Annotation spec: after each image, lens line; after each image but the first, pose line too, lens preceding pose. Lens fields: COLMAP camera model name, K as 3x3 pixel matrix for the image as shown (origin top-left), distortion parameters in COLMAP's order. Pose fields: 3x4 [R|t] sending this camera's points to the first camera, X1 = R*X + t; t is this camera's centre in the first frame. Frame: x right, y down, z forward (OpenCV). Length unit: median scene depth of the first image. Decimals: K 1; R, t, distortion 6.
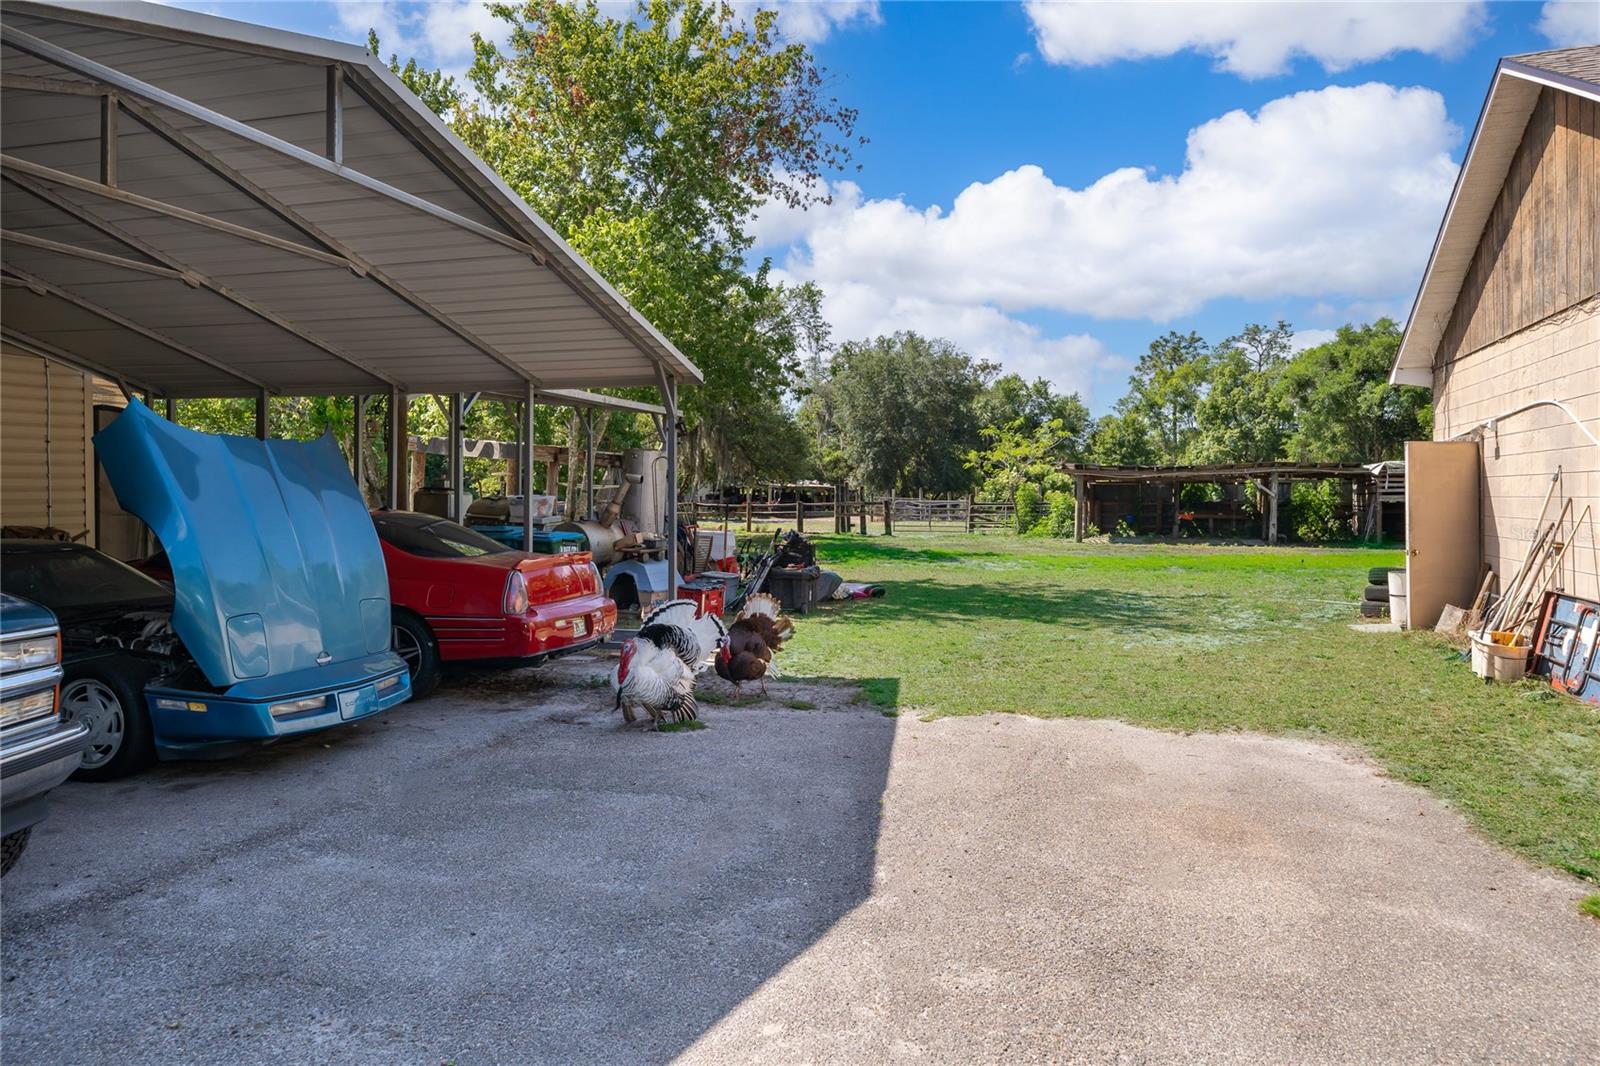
lens RADIAL K [[1142.3, 0, 800.0], [0, 1142.3, 533.0], [0, 0, 1]] dist [0.005741, 0.001100]
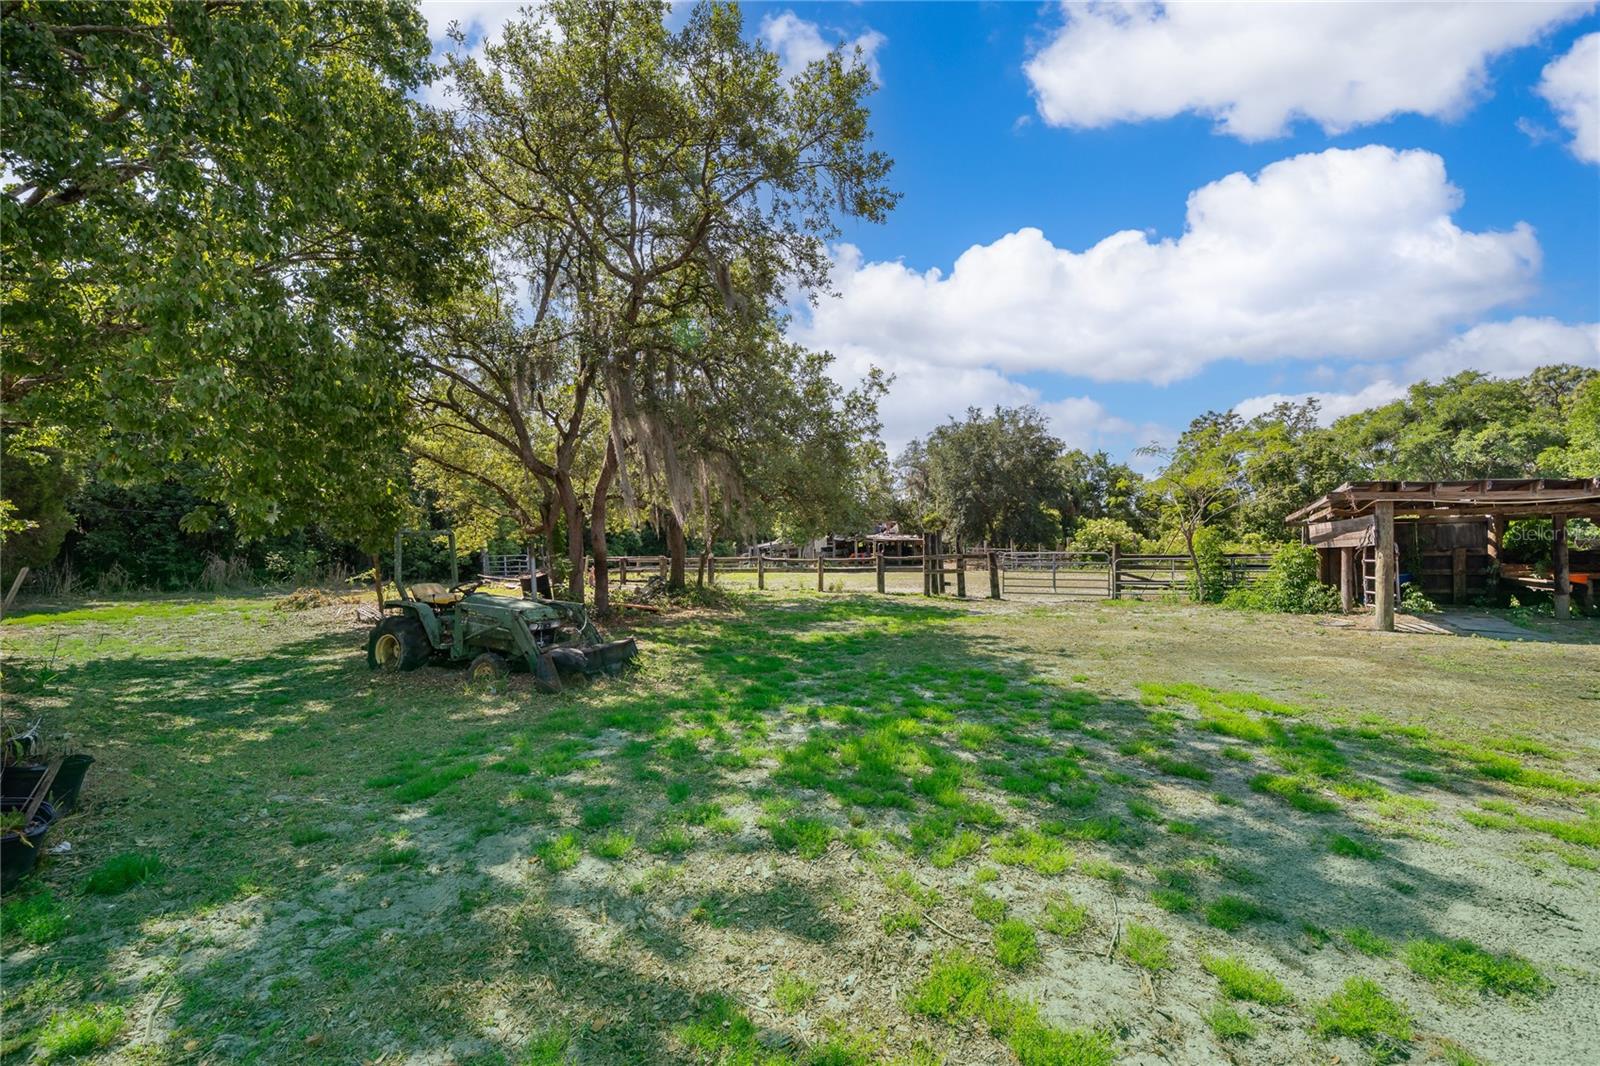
lens RADIAL K [[675.5, 0, 794.6], [0, 675.5, 527.9], [0, 0, 1]] dist [-0.003525, -0.000015]
pose [[0.984614, -0.015058, -0.174092, 0.014172], [0.004091, 0.997993, -0.063186, -0.009765], [0.174694, 0.061501, 0.982700, 0.307098]]
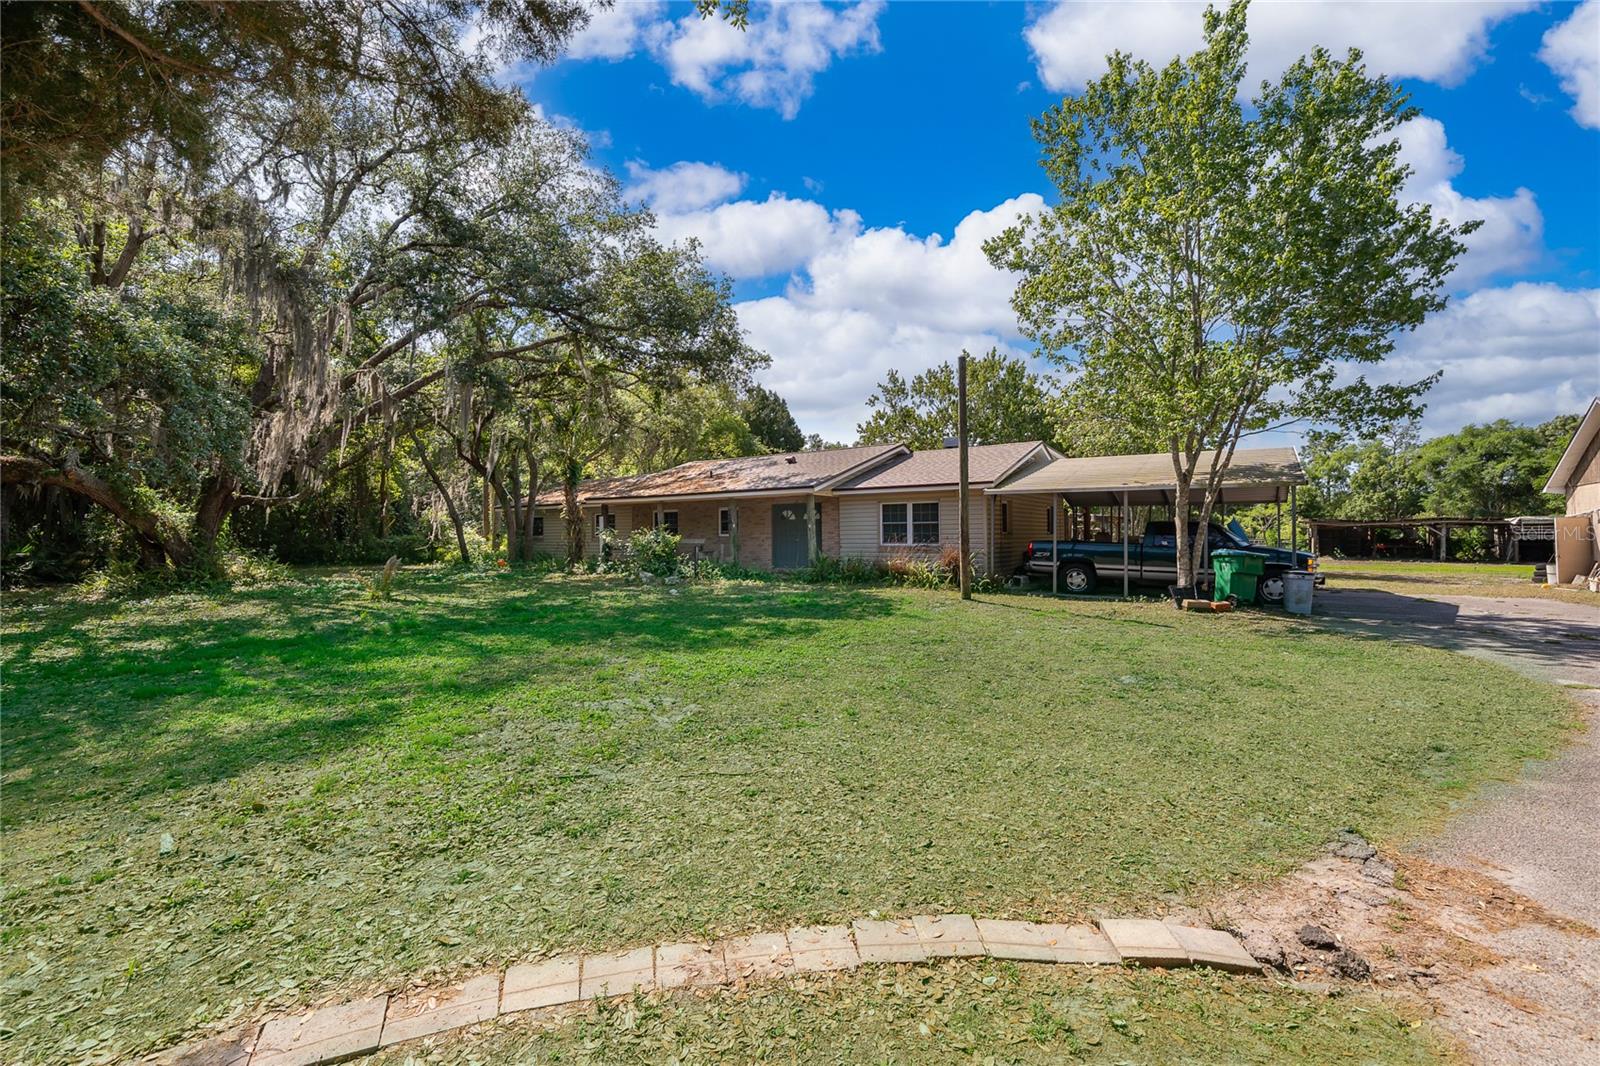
lens RADIAL K [[675.5, 0, 794.6], [0, 675.5, 527.9], [0, 0, 1]] dist [-0.003525, -0.000015]
pose [[0.945549, -0.000103, -0.325479, -0.091370], [-0.013298, 0.999153, -0.038951, 0.004784], [0.325207, 0.041158, 0.944747, -0.152076]]
